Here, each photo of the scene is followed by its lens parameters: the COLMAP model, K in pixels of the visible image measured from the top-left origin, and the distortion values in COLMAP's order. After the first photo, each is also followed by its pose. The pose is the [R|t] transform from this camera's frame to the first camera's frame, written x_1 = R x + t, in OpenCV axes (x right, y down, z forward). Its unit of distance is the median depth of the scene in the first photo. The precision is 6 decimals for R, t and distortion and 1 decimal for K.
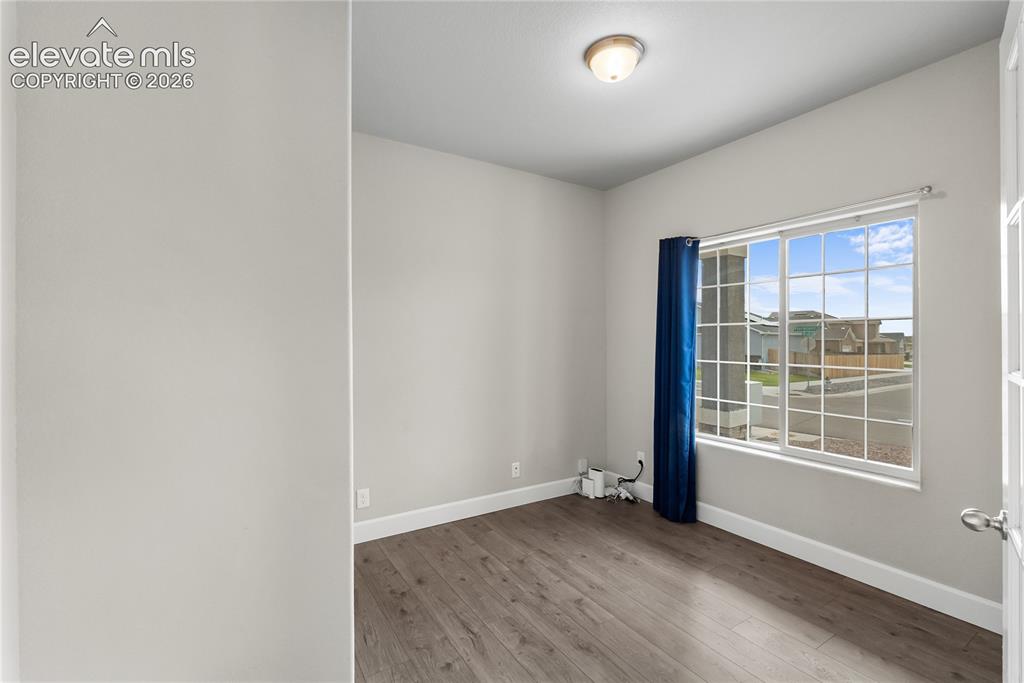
lens RADIAL K [[462.7, 0, 512.2], [0, 462.7, 340.0], [0, 0, 1]] dist [-0.005327, 0.000843]
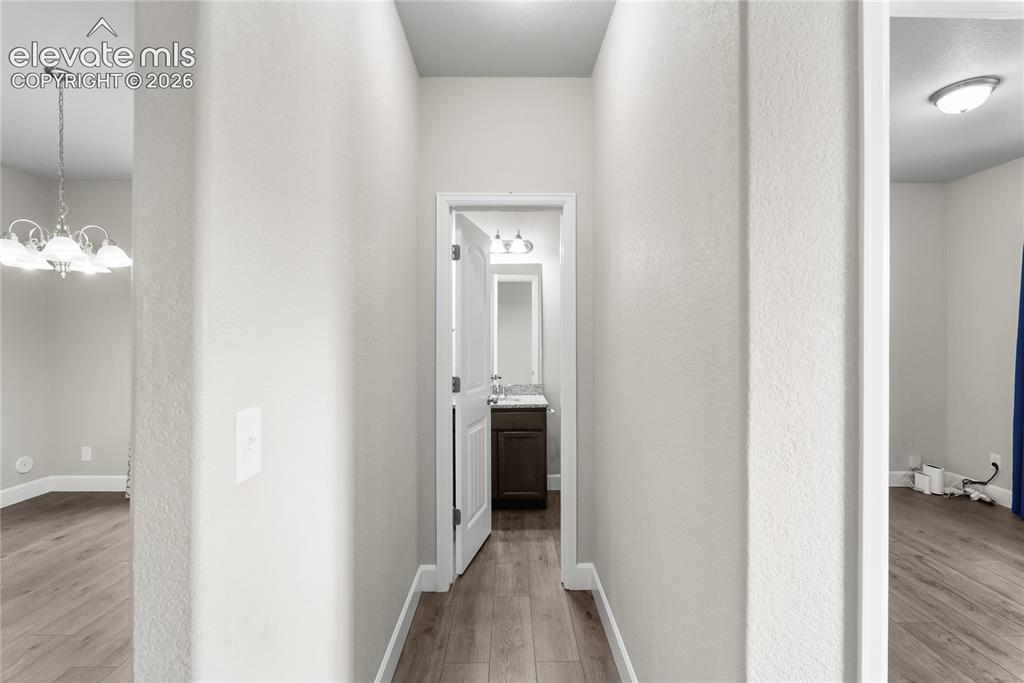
lens RADIAL K [[462.7, 0, 511.9], [0, 462.7, 341.4], [0, 0, 1]] dist [-0.005327, 0.000843]
pose [[0.855234, 0.004412, -0.518223, -0.088762], [-0.001426, 0.999980, 0.006160, 0.006196], [0.518240, -0.004529, 0.855223, -0.349007]]
